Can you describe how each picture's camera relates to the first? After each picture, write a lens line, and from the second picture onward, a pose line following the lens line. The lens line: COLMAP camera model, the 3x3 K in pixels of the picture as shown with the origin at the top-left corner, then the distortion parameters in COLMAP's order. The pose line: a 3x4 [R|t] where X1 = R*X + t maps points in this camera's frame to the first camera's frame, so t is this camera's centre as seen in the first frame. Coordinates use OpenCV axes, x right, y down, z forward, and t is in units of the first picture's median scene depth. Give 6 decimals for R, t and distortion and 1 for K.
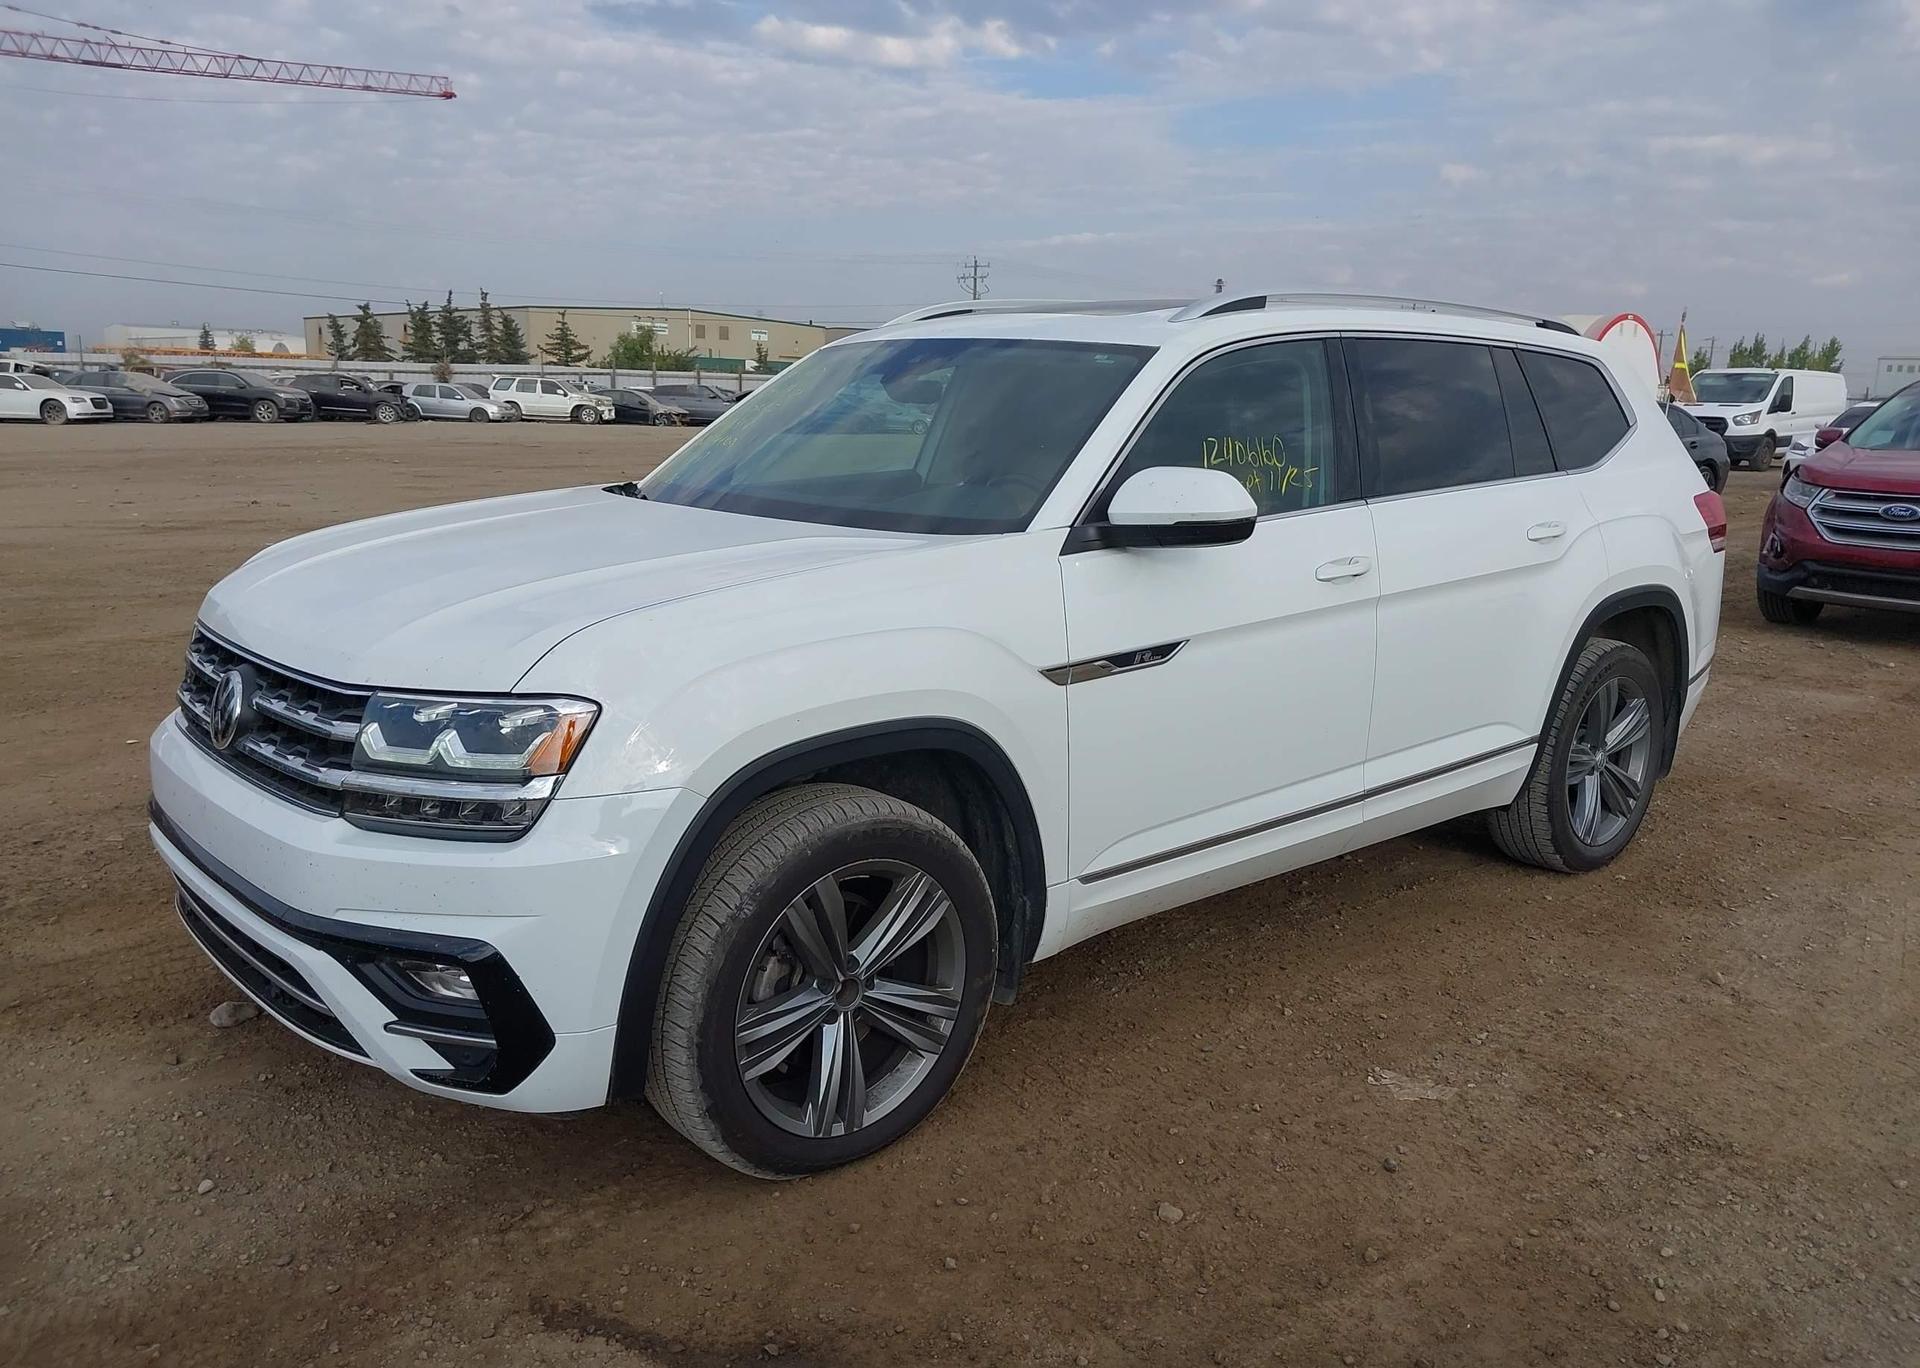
lens RADIAL K [[1510.1, 0, 961.9], [0, 1510.1, 698.8], [0, 0, 1]] dist [0.033332, -0.038542]
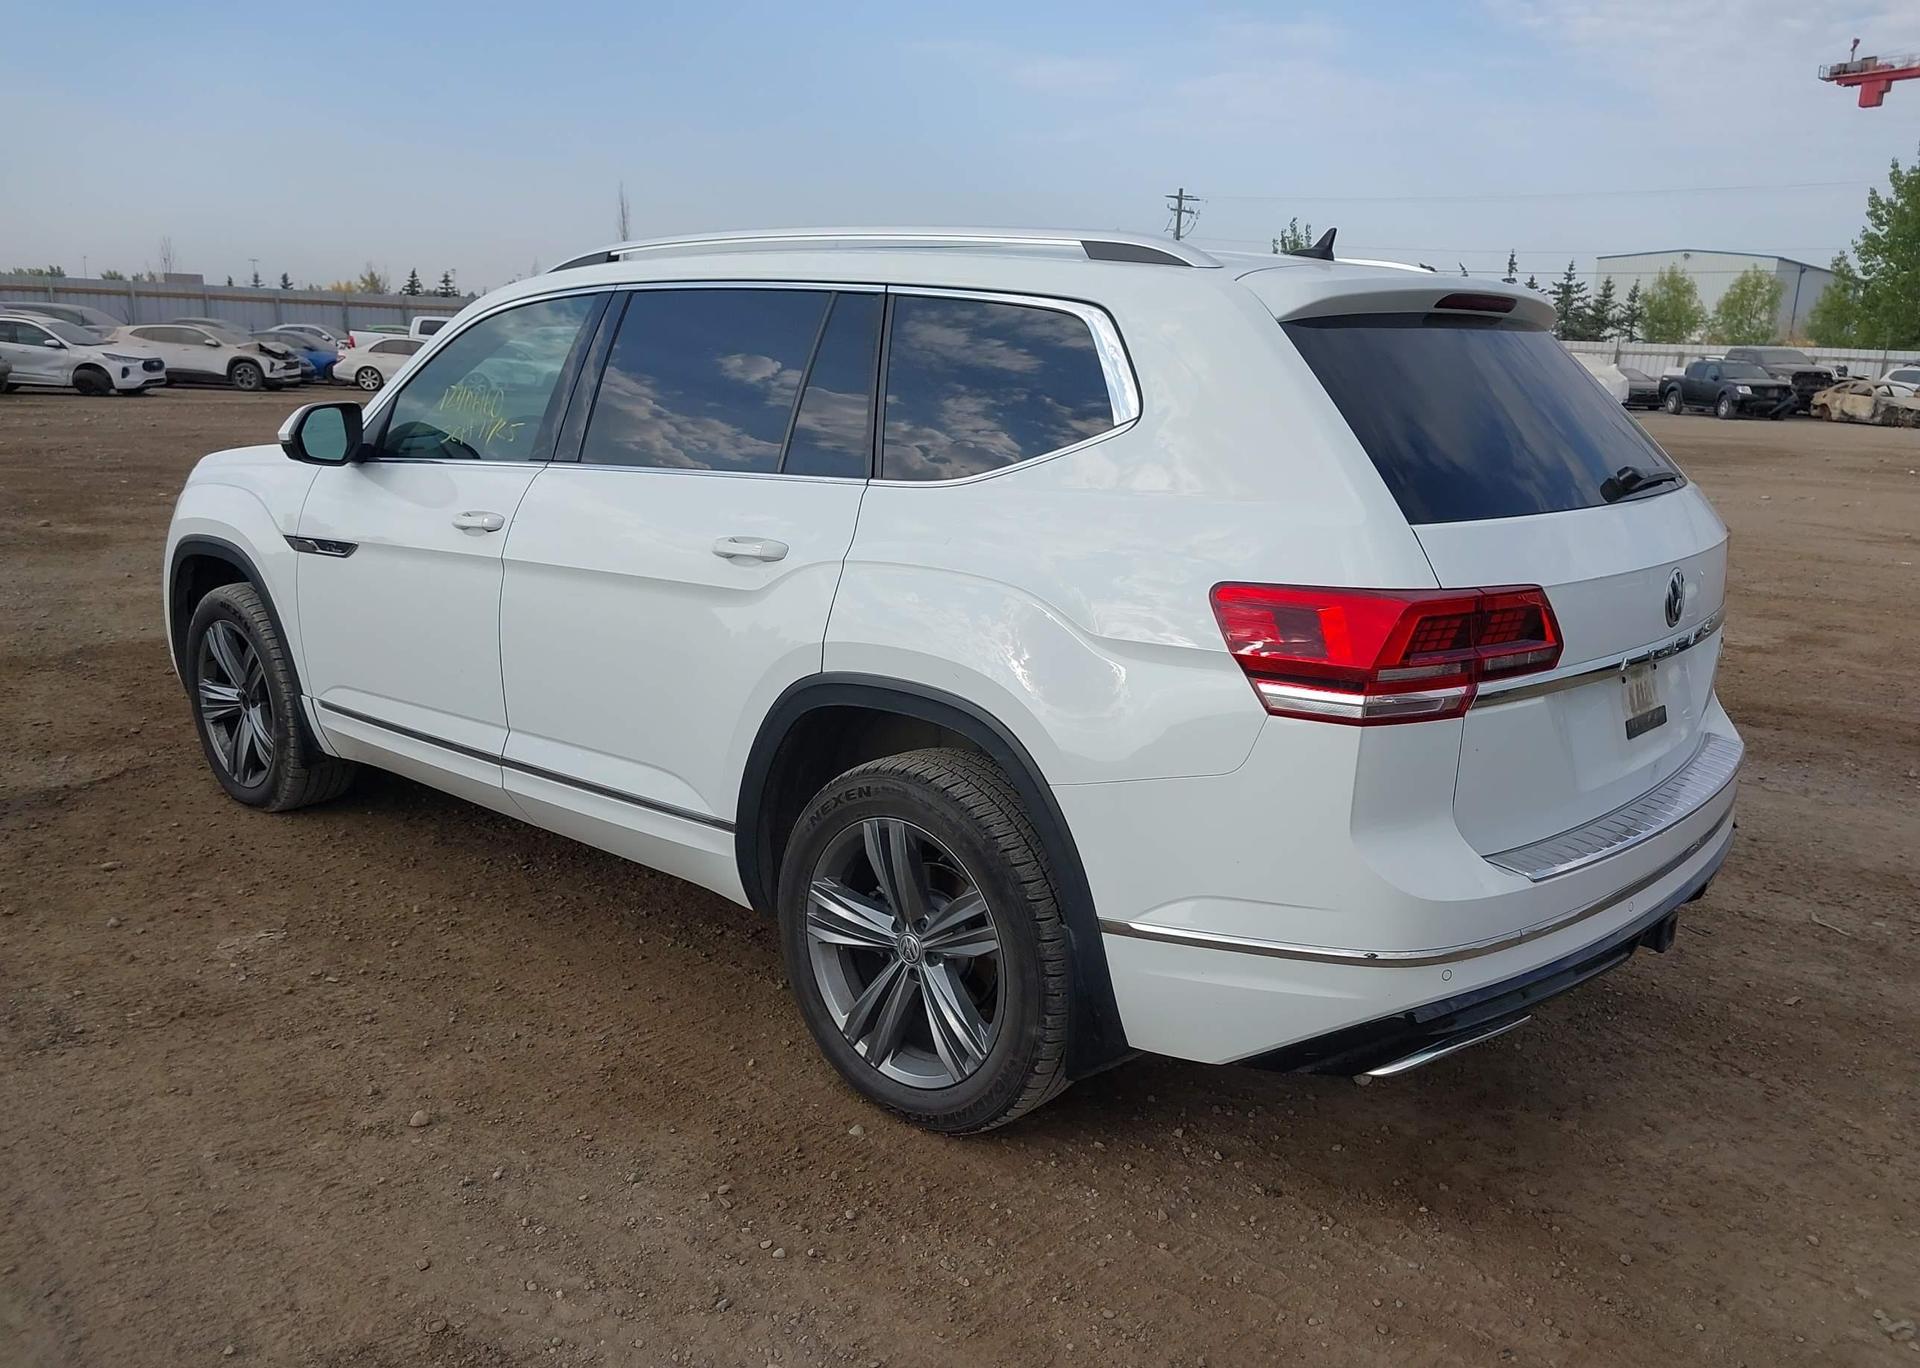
lens RADIAL K [[1510.1, 0, 951.3], [0, 1510.1, 699.6], [0, 0, 1]] dist [0.033332, -0.038542]
pose [[0.125702, 0.212662, -0.969007, 1.086845], [-0.224059, 0.957603, 0.181094, -0.189088], [0.966435, 0.194351, 0.168021, 0.968112]]
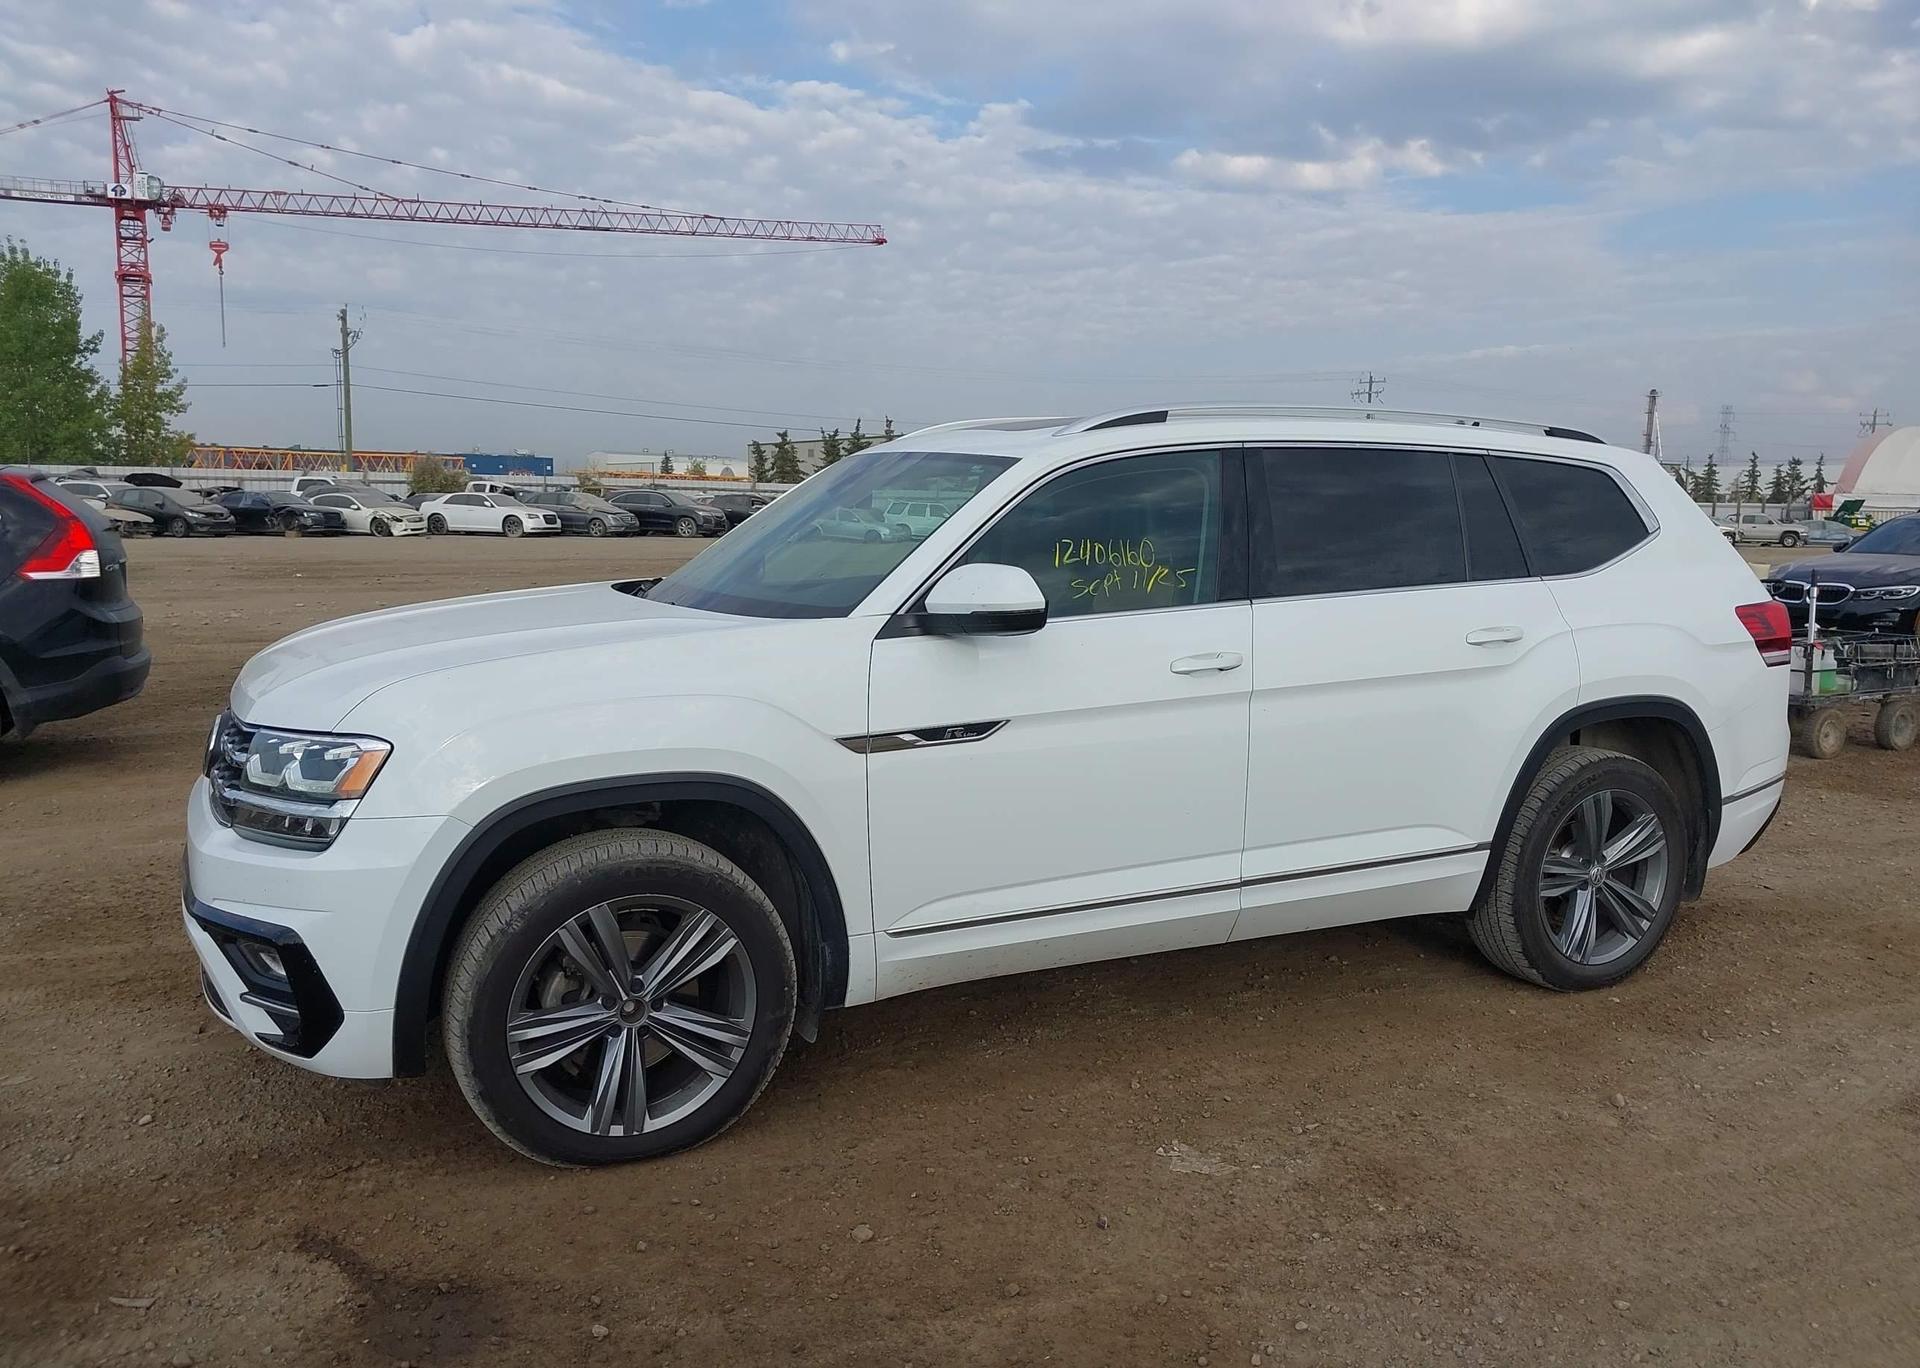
lens RADIAL K [[1510.1, 0, 968.5], [0, 1510.1, 690.5], [0, 0, 1]] dist [0.033332, -0.038542]
pose [[0.965317, 0.029968, -0.259356, 0.305458], [-0.050789, 0.995968, -0.073951, 0.015970], [0.256094, 0.084558, 0.962946, -0.043884]]
